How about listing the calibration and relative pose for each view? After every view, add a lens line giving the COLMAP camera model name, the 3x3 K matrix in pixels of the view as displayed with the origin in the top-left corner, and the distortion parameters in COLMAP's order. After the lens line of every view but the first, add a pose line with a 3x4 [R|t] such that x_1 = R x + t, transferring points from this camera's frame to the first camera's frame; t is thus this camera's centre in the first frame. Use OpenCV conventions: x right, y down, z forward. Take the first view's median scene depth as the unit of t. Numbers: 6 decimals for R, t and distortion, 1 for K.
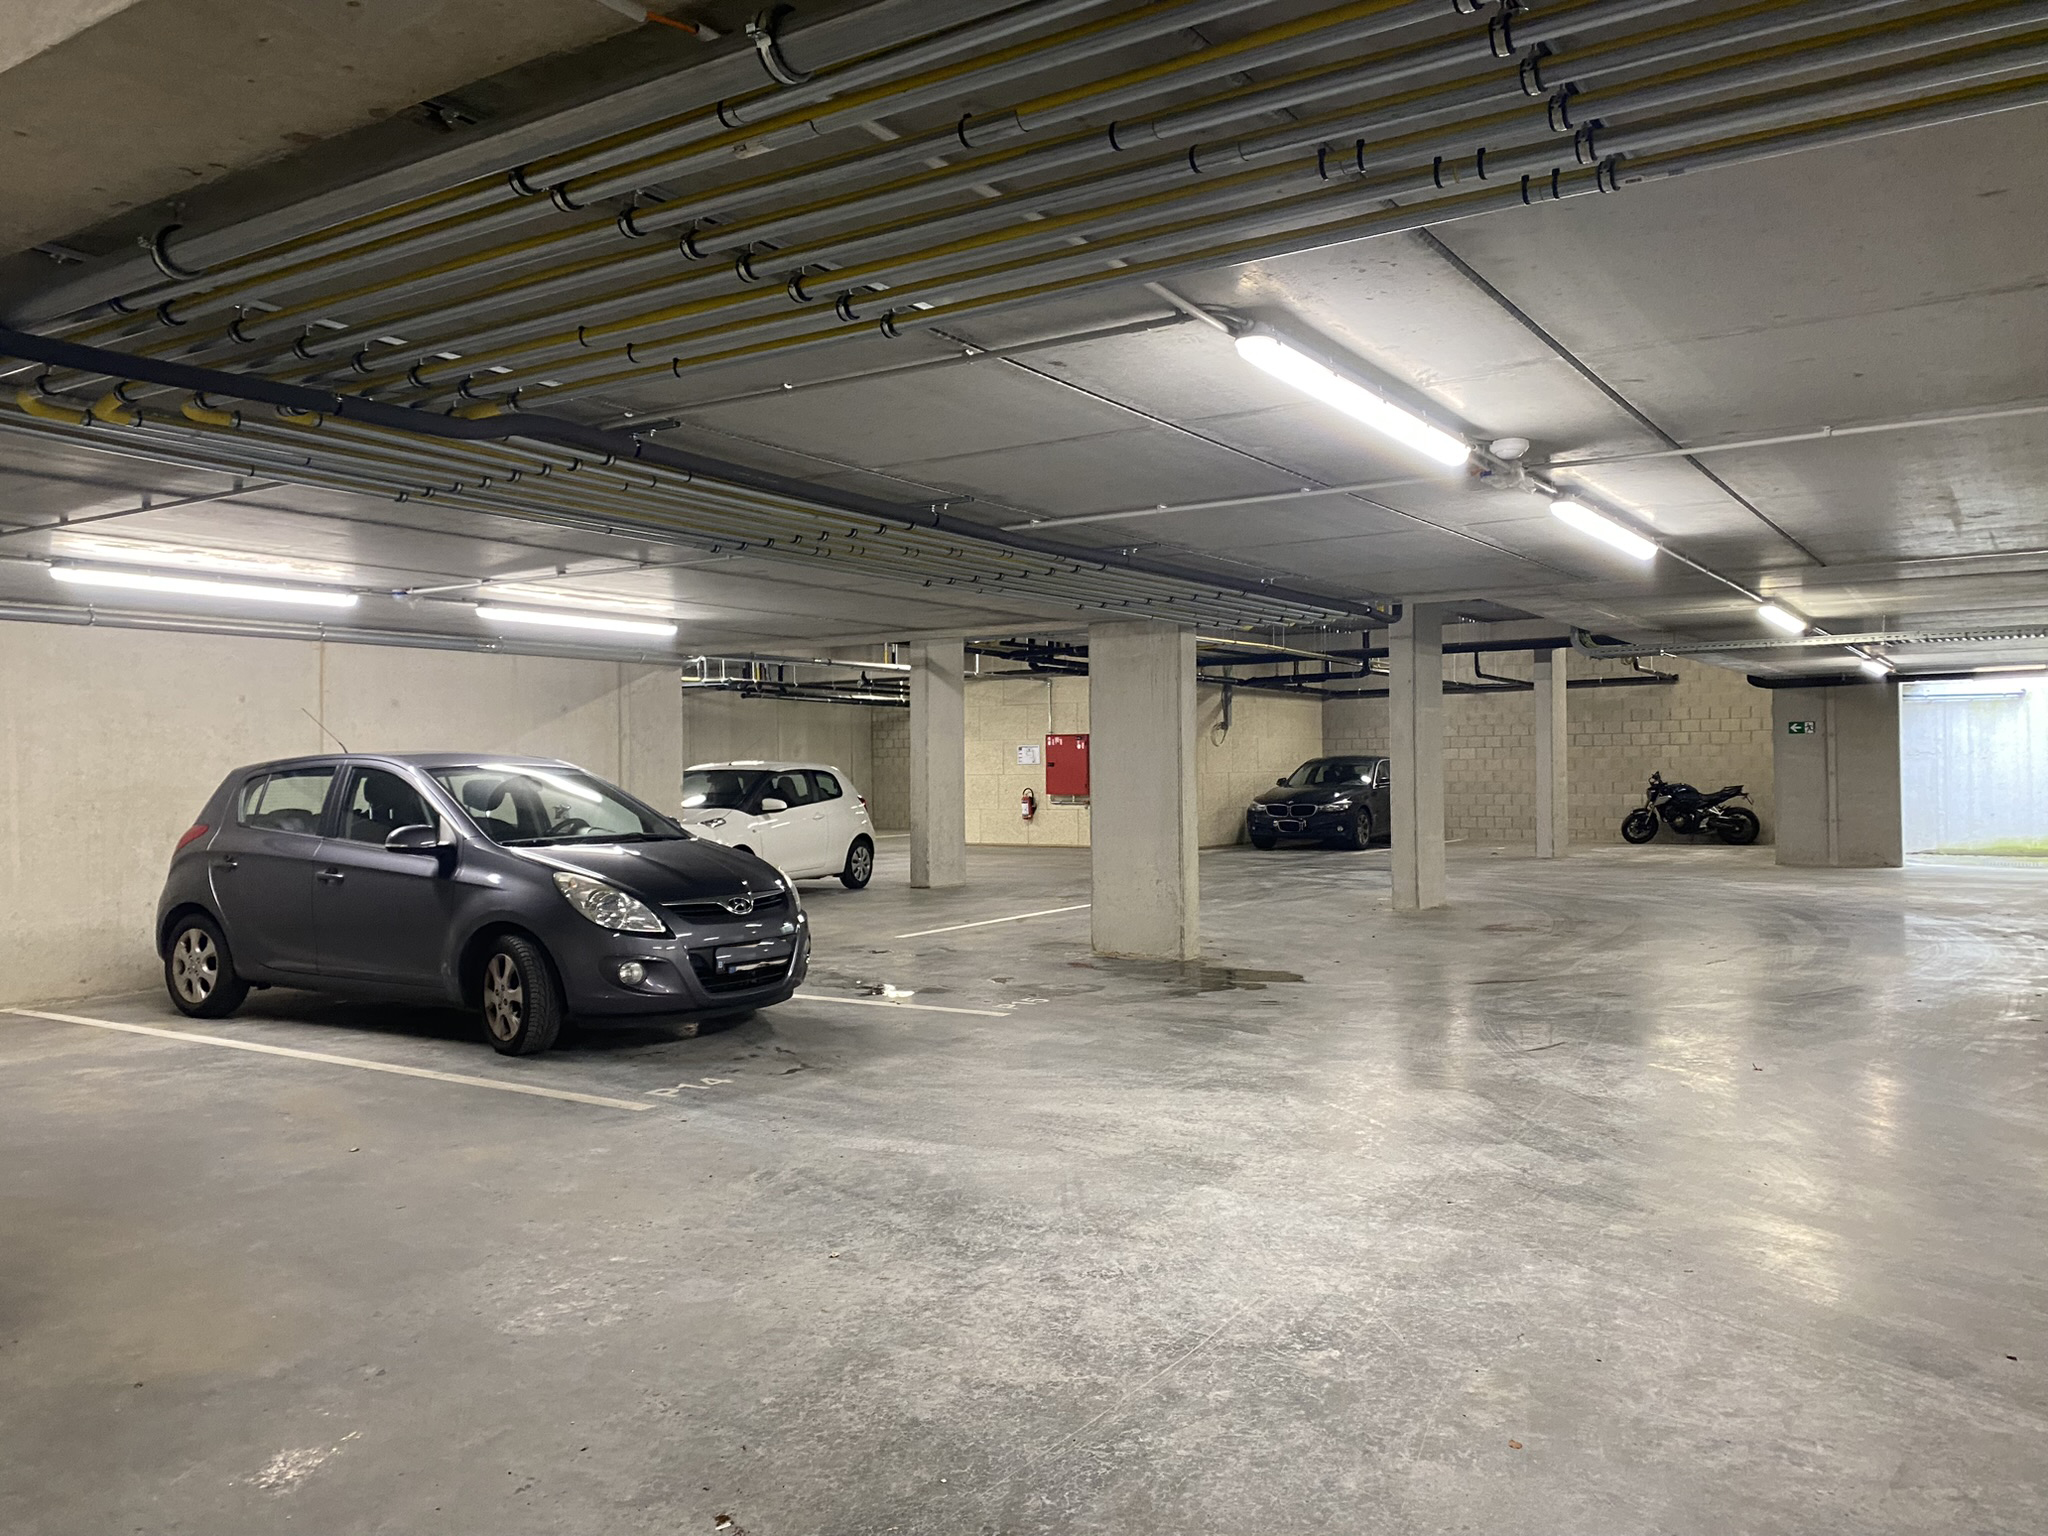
lens RADIAL K [[1553.3, 0, 1022.7], [0, 1553.3, 768.7], [0, 0, 1]] dist [0.024026, -0.004451]
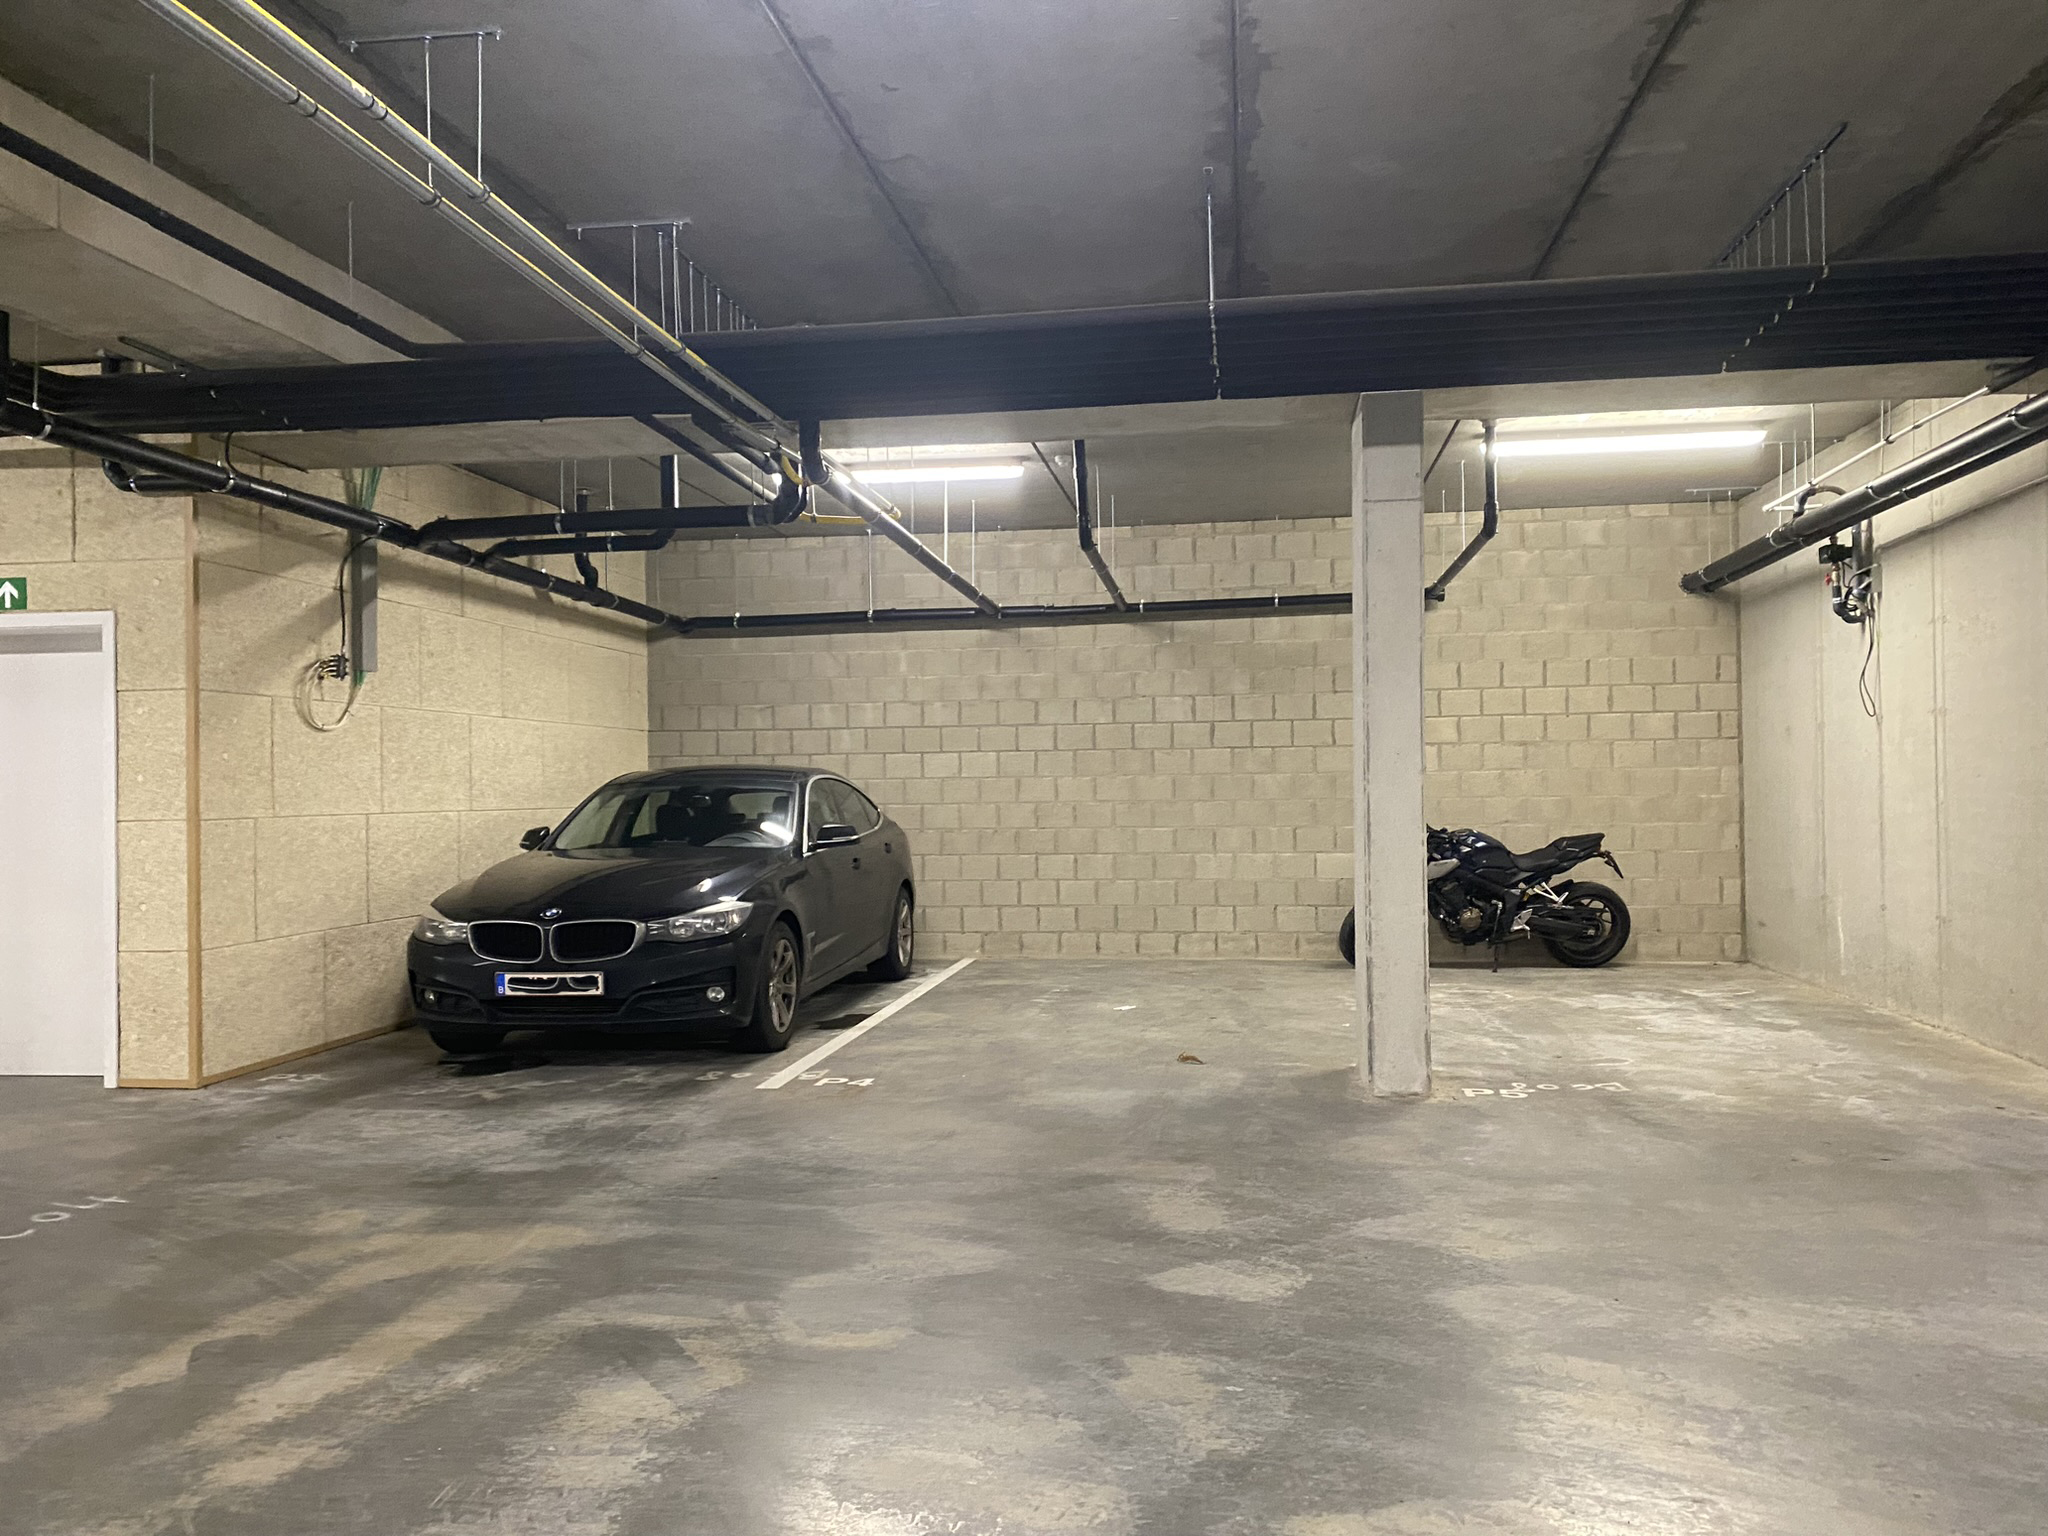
lens RADIAL K [[1553.3, 0, 1022.7], [0, 1553.3, 774.0], [0, 0, 1]] dist [0.024026, -0.004451]
pose [[0.906566, 0.001432, 0.422062, 0.119167], [0.004521, 0.999904, -0.013103, -0.001270], [-0.422040, 0.013787, 0.906472, 0.642638]]
